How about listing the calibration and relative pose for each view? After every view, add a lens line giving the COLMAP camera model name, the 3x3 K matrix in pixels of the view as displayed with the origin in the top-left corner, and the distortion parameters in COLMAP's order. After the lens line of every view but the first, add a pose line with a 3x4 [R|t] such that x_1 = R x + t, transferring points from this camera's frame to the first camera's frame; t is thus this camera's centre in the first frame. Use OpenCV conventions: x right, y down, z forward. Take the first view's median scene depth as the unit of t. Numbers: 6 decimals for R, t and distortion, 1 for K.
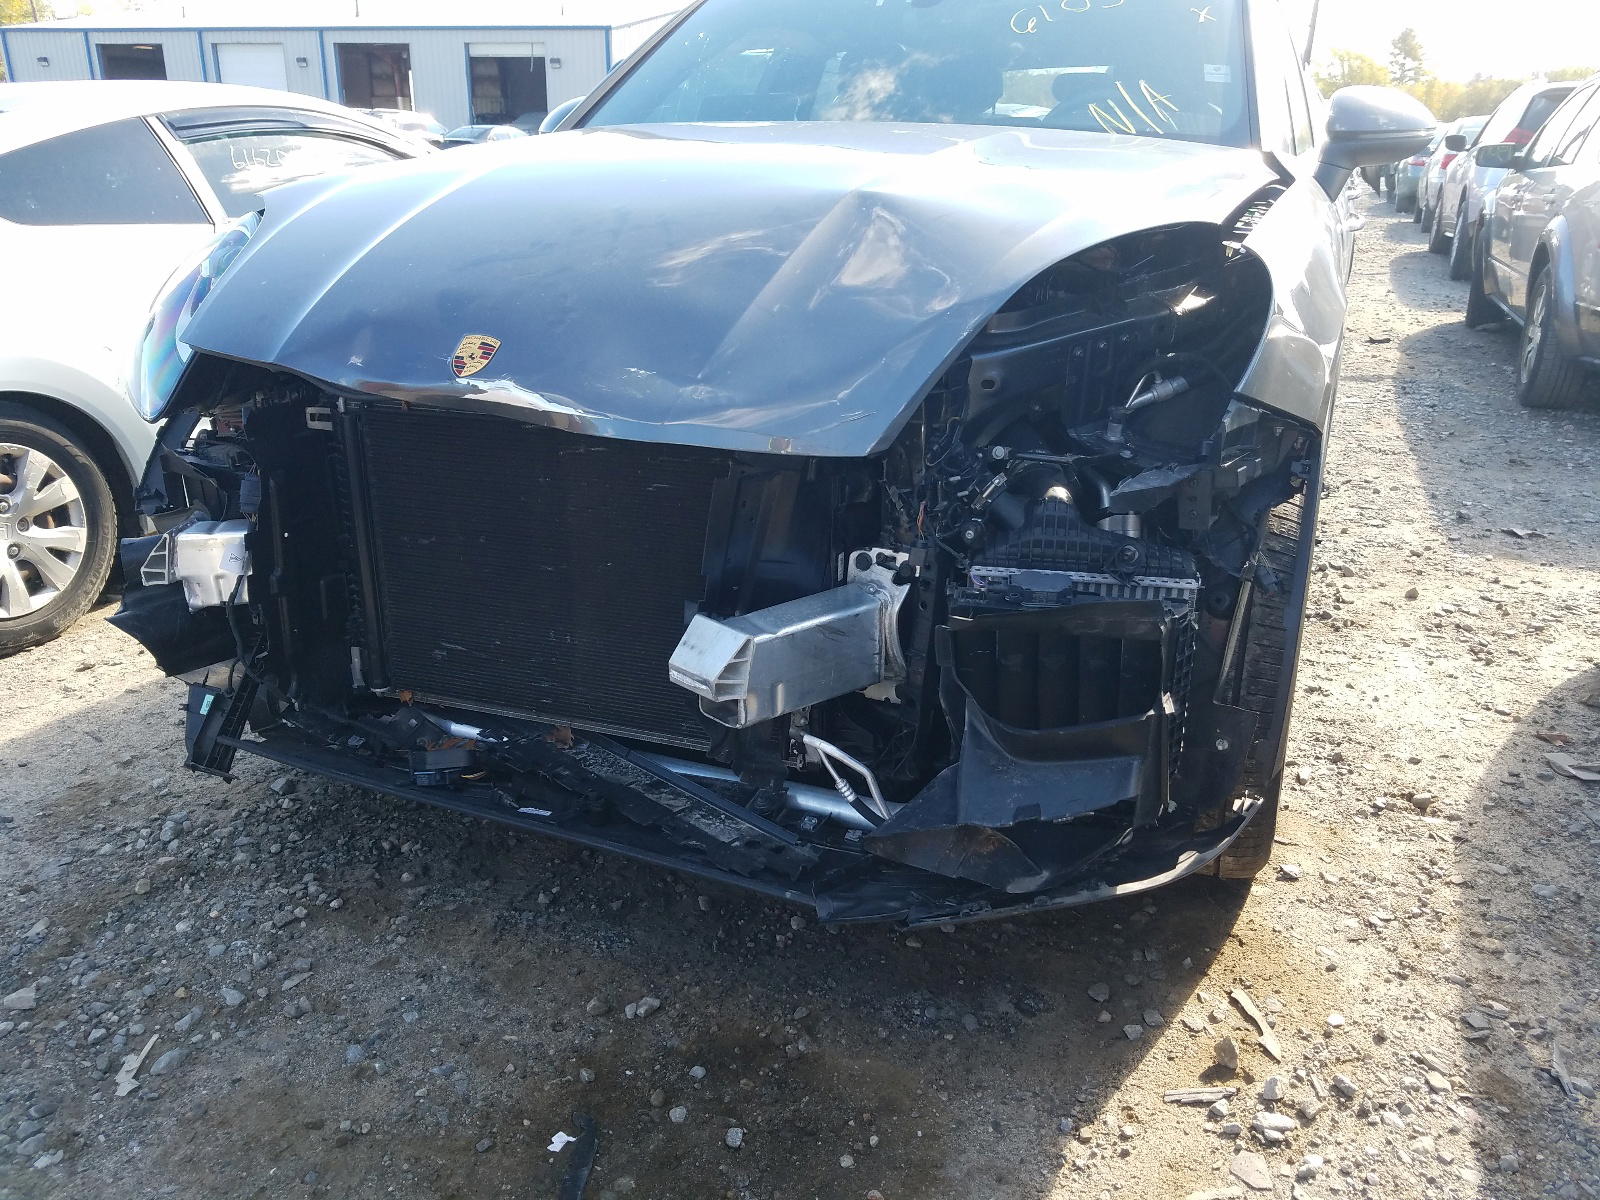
lens RADIAL K [[1270.1, 0, 800.0], [0, 1270.1, 600.0], [0, 0, 1]] dist [-0.005977, 0.003256]
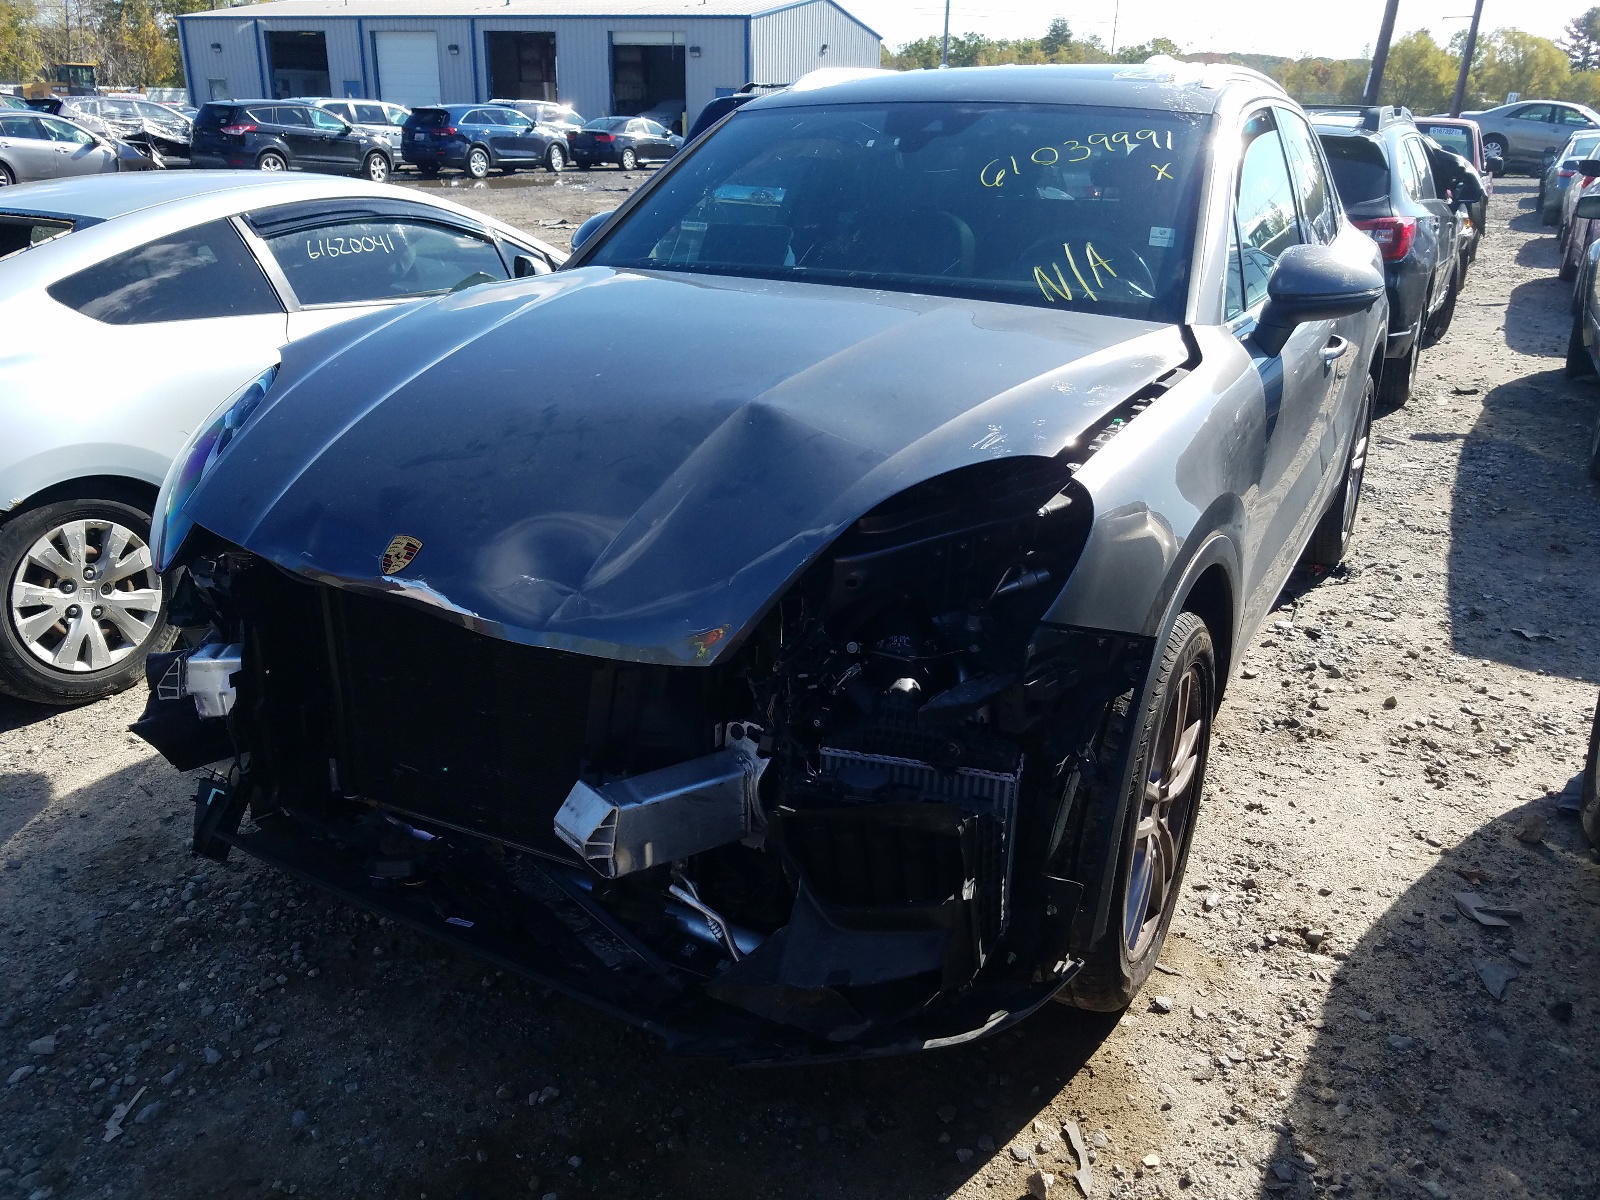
lens RADIAL K [[1270.1, 0, 800.0], [0, 1270.1, 600.0], [0, 0, 1]] dist [-0.005977, 0.003256]
pose [[0.994161, 0.045353, -0.097912, 0.177988], [-0.043799, 0.998879, 0.017970, -0.143736], [0.098618, -0.013576, 0.995033, -0.110470]]
